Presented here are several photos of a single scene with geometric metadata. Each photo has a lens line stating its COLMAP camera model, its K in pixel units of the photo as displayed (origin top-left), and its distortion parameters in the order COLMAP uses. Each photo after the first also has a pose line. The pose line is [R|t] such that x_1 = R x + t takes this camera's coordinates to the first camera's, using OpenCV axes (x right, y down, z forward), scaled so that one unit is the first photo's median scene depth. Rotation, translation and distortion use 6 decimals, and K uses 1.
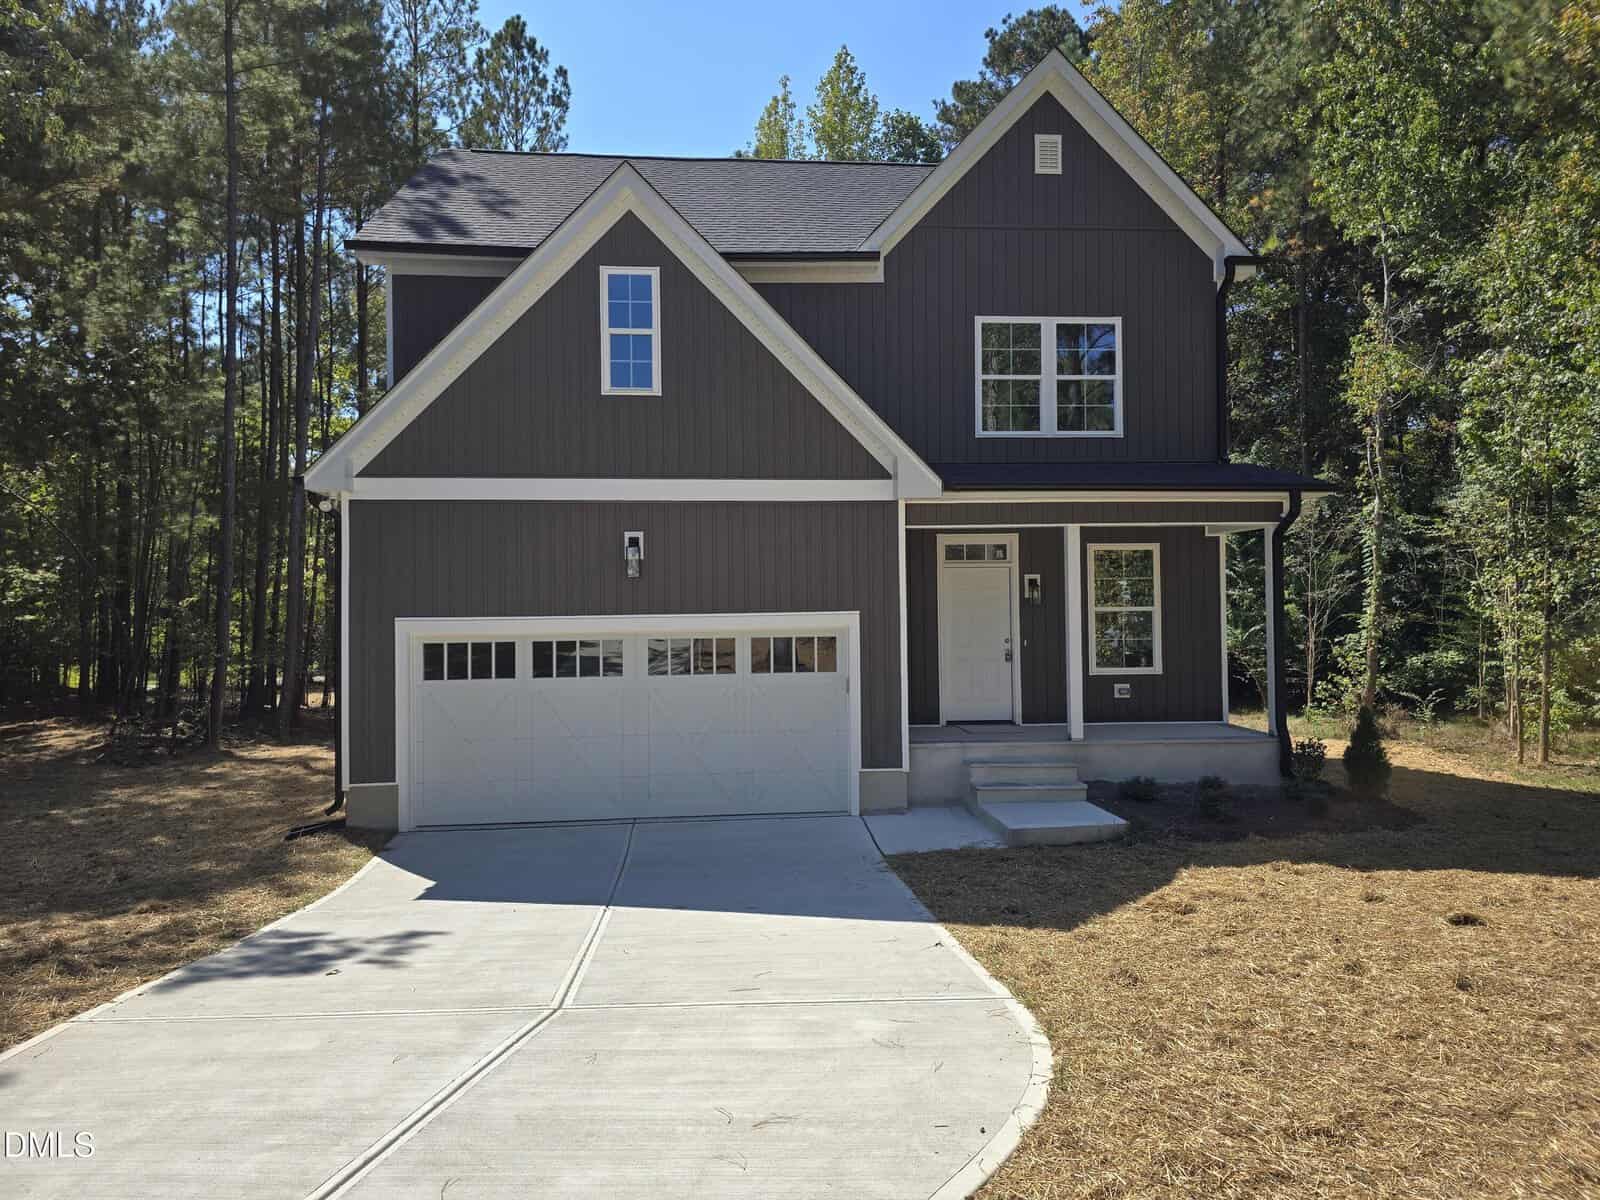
lens RADIAL K [[1056.5, 0, 800.0], [0, 1056.5, 600.0], [0, 0, 1]] dist [0.008802, -0.003015]
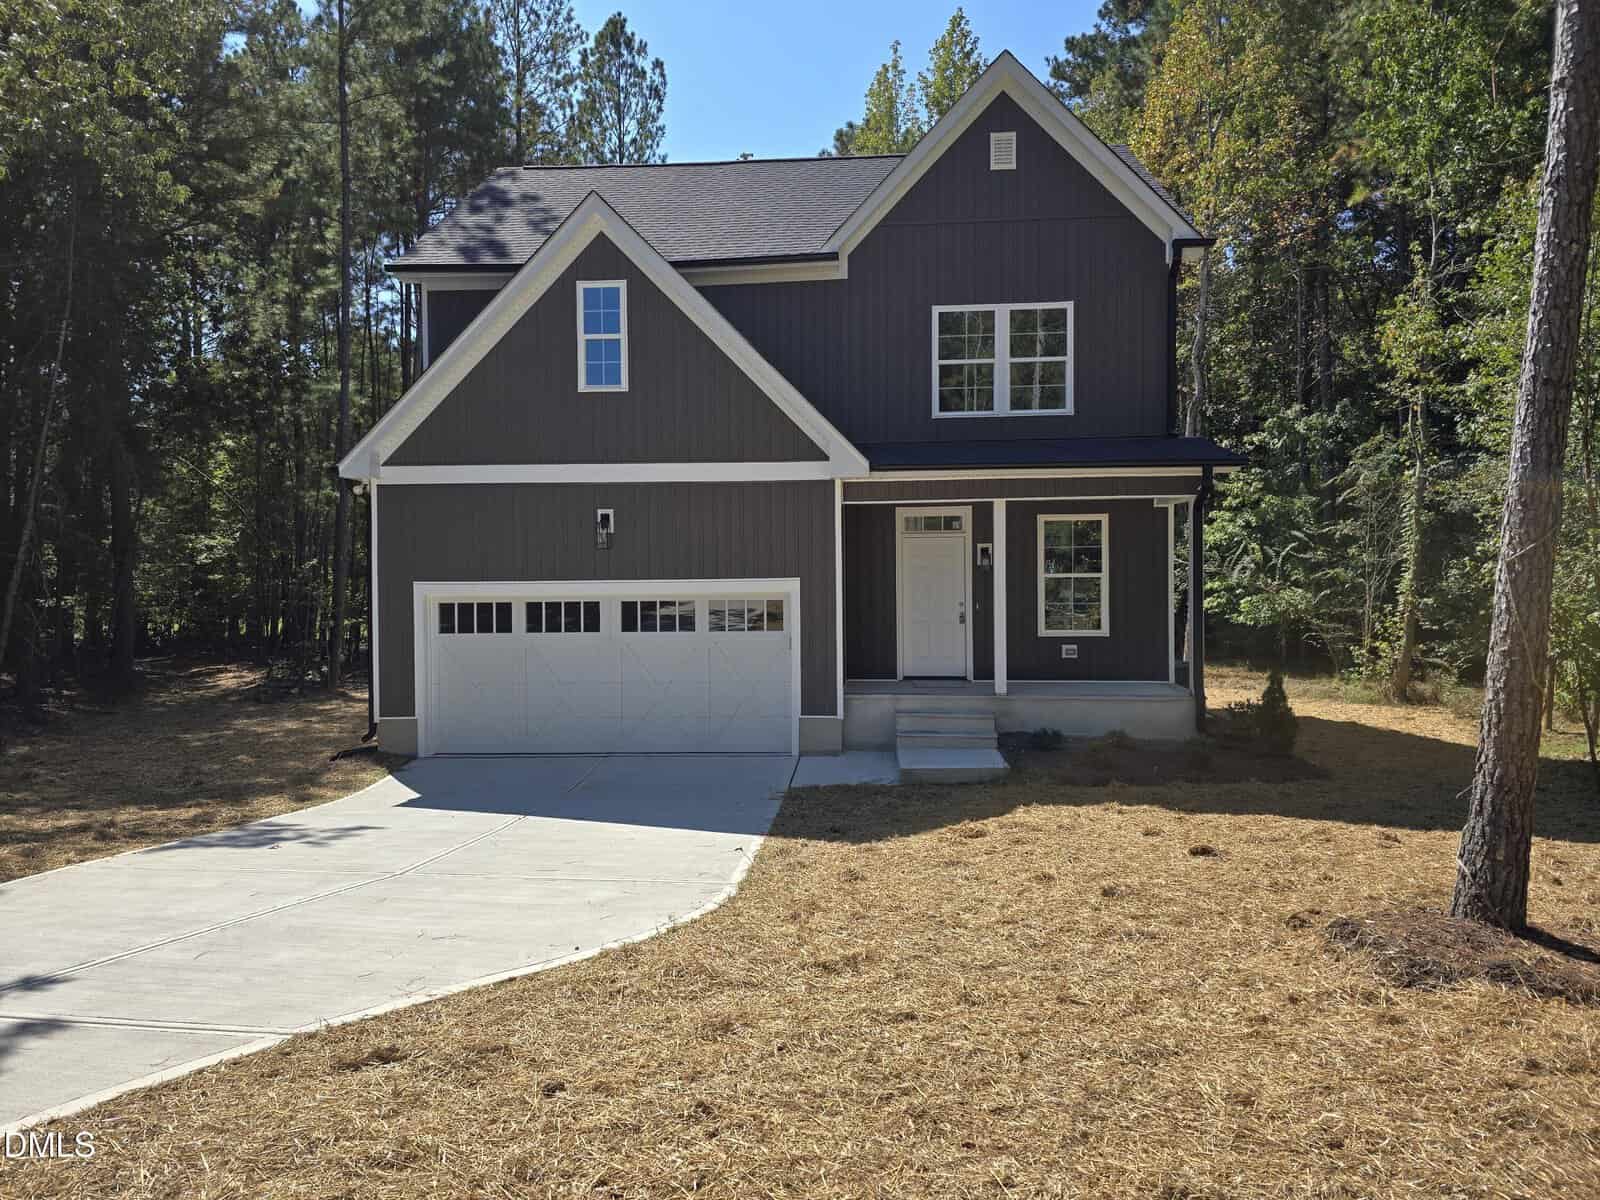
lens RADIAL K [[1047.5, 0, 800.0], [0, 1047.5, 600.0], [0, 0, 1]] dist [0.011532, 0.003131]
pose [[0.988157, 0.007011, -0.153286, 0.215131], [-0.000920, 0.999208, 0.039773, -0.009658], [0.153443, -0.039161, 0.987381, -0.108059]]
